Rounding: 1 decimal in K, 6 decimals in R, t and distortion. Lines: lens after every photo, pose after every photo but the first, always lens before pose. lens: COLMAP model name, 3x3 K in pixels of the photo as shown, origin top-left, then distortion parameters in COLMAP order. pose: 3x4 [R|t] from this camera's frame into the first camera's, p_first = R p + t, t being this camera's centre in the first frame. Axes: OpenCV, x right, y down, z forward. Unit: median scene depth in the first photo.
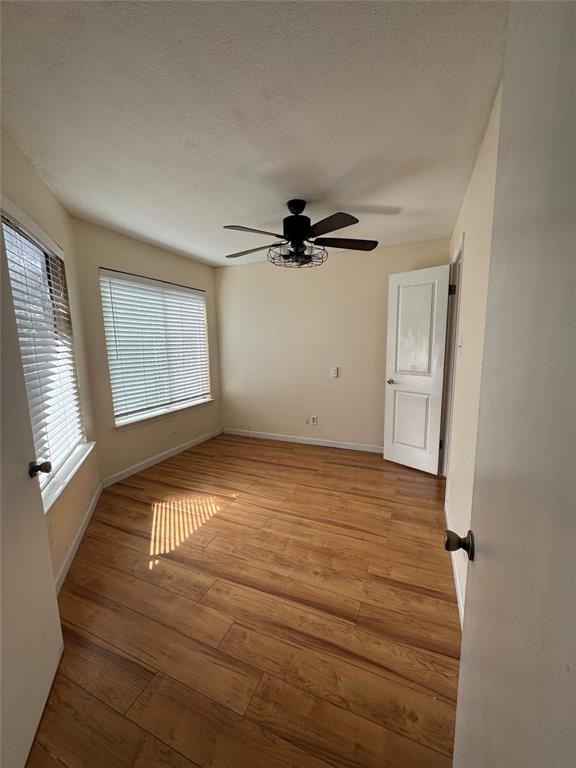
lens RADIAL K [[309.8, 0, 288.0], [0, 309.8, 384.0], [0, 0, 1]] dist [0.000507, 0.000032]
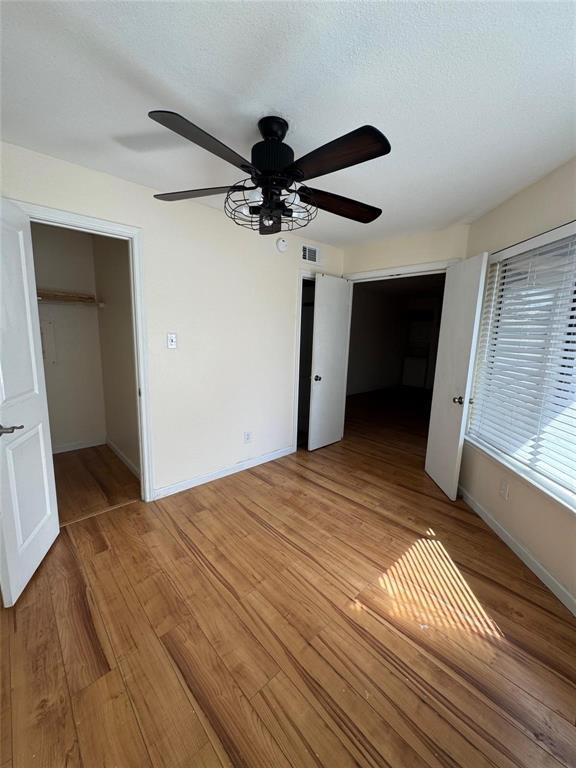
lens RADIAL K [[309.8, 0, 288.0], [0, 309.8, 384.0], [0, 0, 1]] dist [0.000507, 0.000032]
pose [[-0.914061, -0.082231, 0.397152, -0.288388], [0.041007, 0.955474, 0.292212, -0.252245], [-0.403497, 0.283386, -0.869990, 1.655279]]
